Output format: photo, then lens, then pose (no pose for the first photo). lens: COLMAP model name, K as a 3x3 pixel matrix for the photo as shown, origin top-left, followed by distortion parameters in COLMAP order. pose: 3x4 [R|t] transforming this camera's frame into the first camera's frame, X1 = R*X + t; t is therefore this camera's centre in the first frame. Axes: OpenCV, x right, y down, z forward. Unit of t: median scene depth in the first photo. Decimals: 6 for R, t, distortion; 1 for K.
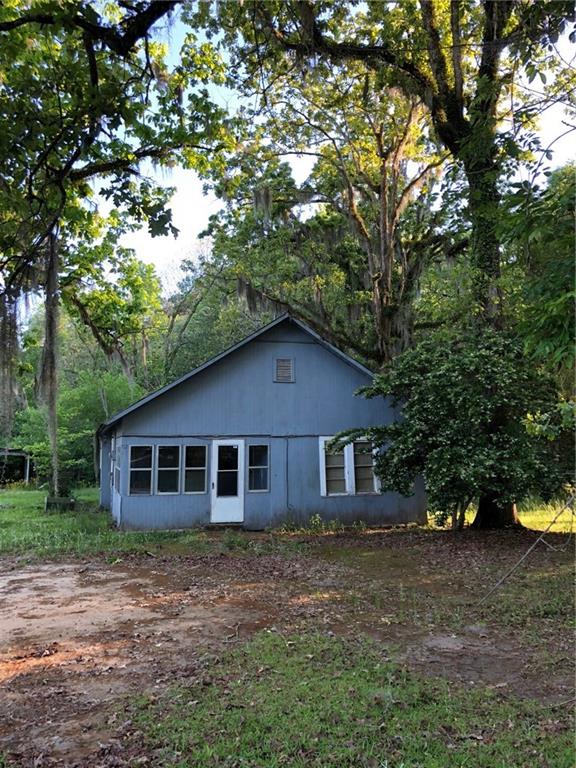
lens RADIAL K [[628.3, 0, 288.0], [0, 628.3, 384.0], [0, 0, 1]] dist [0.113077, -0.002994]
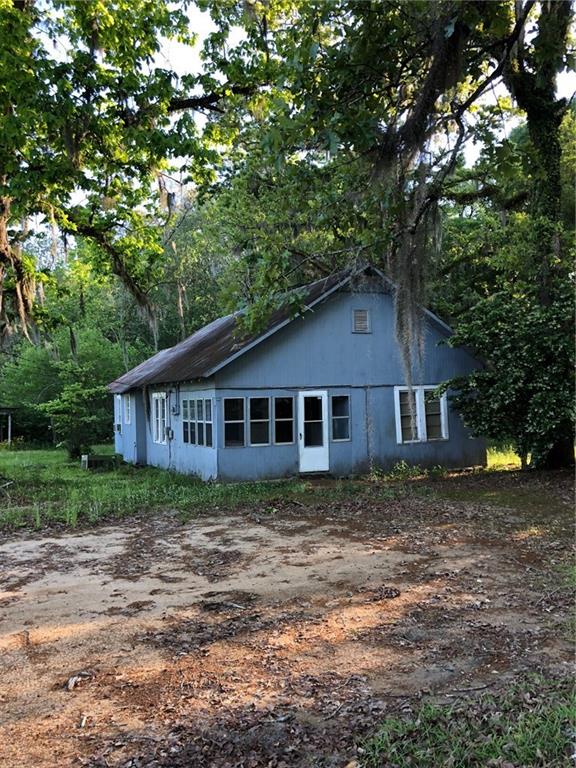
lens RADIAL K [[628.3, 0, 288.0], [0, 628.3, 384.0], [0, 0, 1]] dist [0.113077, -0.002994]
pose [[0.986442, -0.018381, 0.163075, -0.299371], [0.006862, 0.997458, 0.070919, 0.006178], [-0.163964, -0.068838, 0.984061, 0.019024]]
